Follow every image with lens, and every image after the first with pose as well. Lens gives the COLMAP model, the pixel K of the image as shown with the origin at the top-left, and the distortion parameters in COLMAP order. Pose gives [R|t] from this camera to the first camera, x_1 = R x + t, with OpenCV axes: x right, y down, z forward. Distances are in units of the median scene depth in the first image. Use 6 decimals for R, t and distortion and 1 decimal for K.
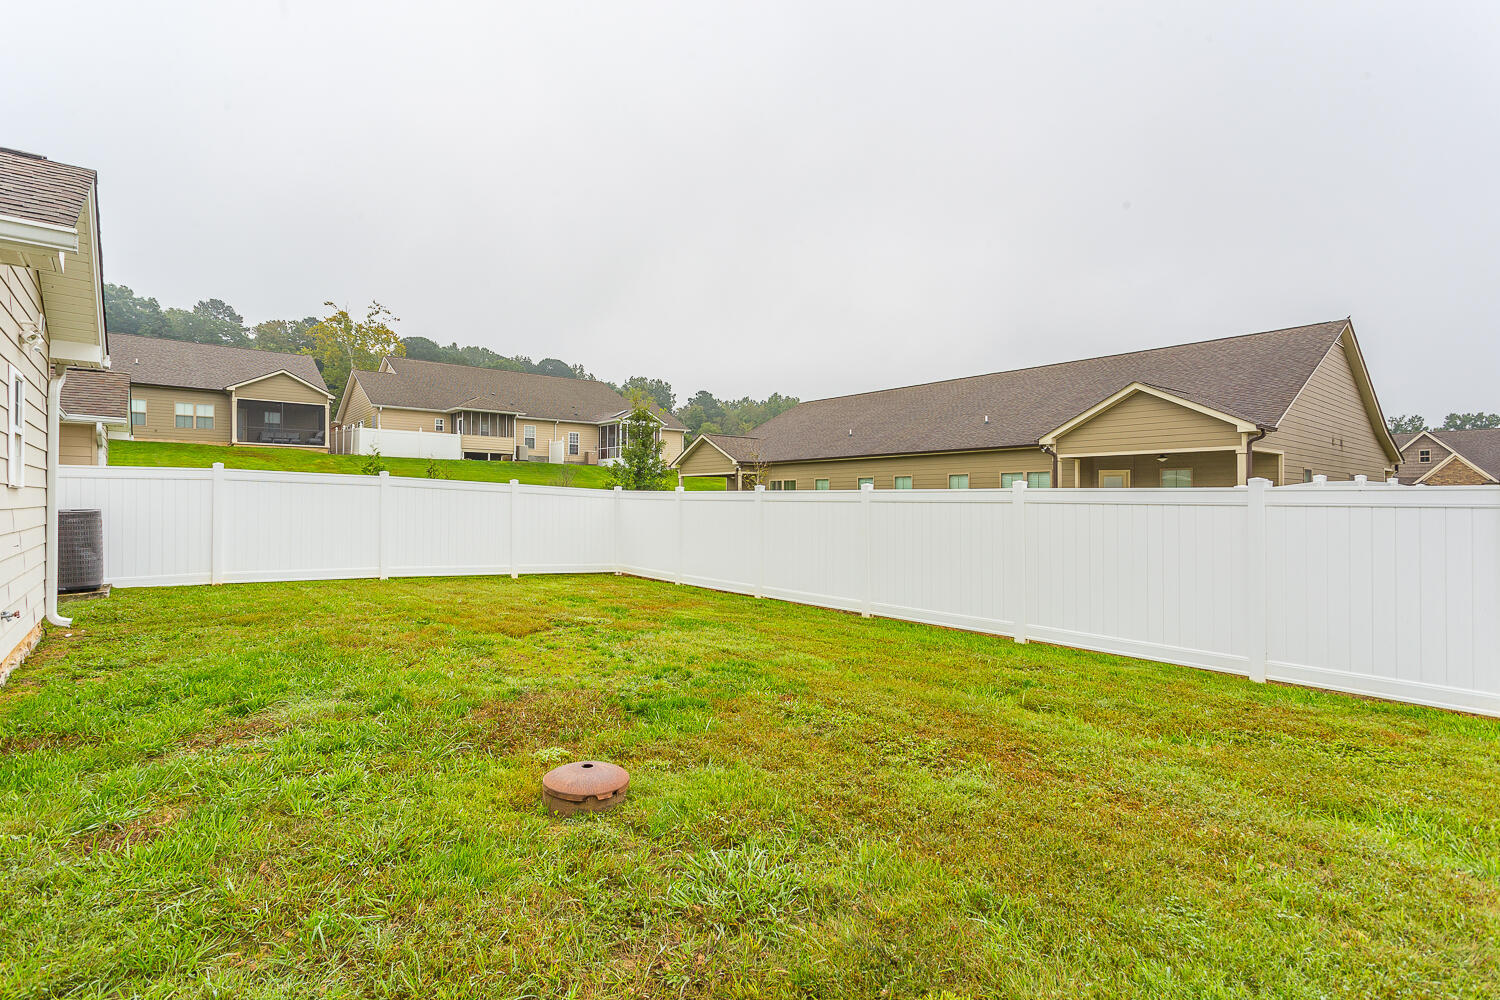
lens RADIAL K [[719.2, 0, 752.2], [0, 719.2, 499.2], [0, 0, 1]] dist [0.014011, 0.000374]
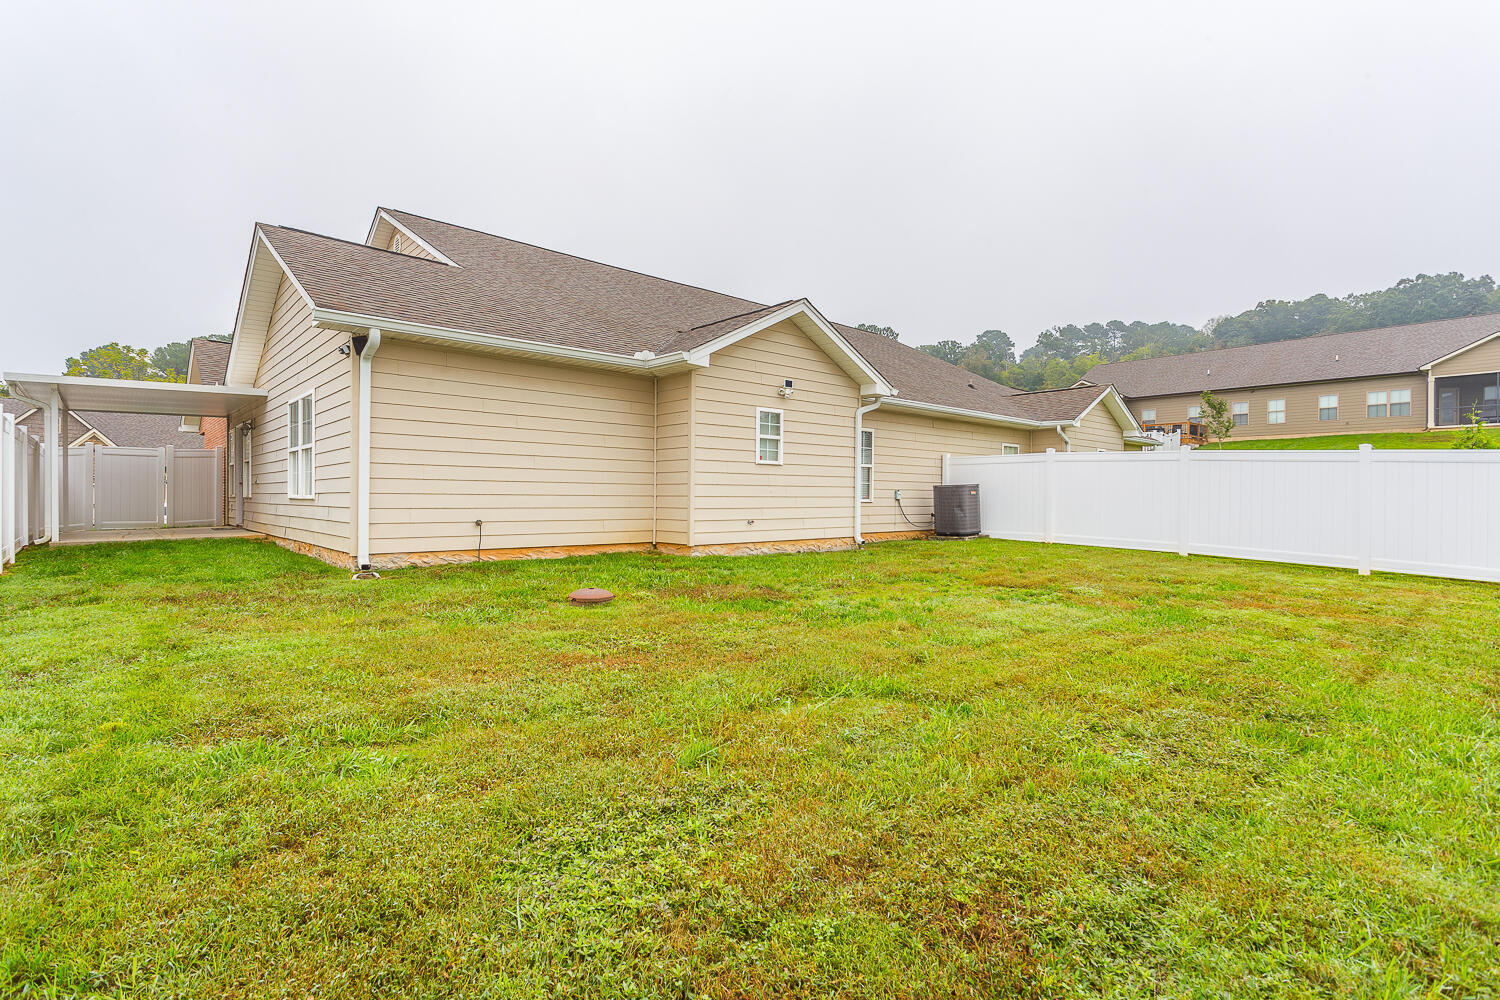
lens RADIAL K [[719.2, 0, 750.1], [0, 719.2, 498.2], [0, 0, 1]] dist [0.014011, 0.000374]
pose [[0.023852, -0.000996, -0.999715, 0.167172], [-0.002799, 0.999996, -0.001063, 0.013082], [0.999712, 0.002824, 0.023849, 0.137979]]
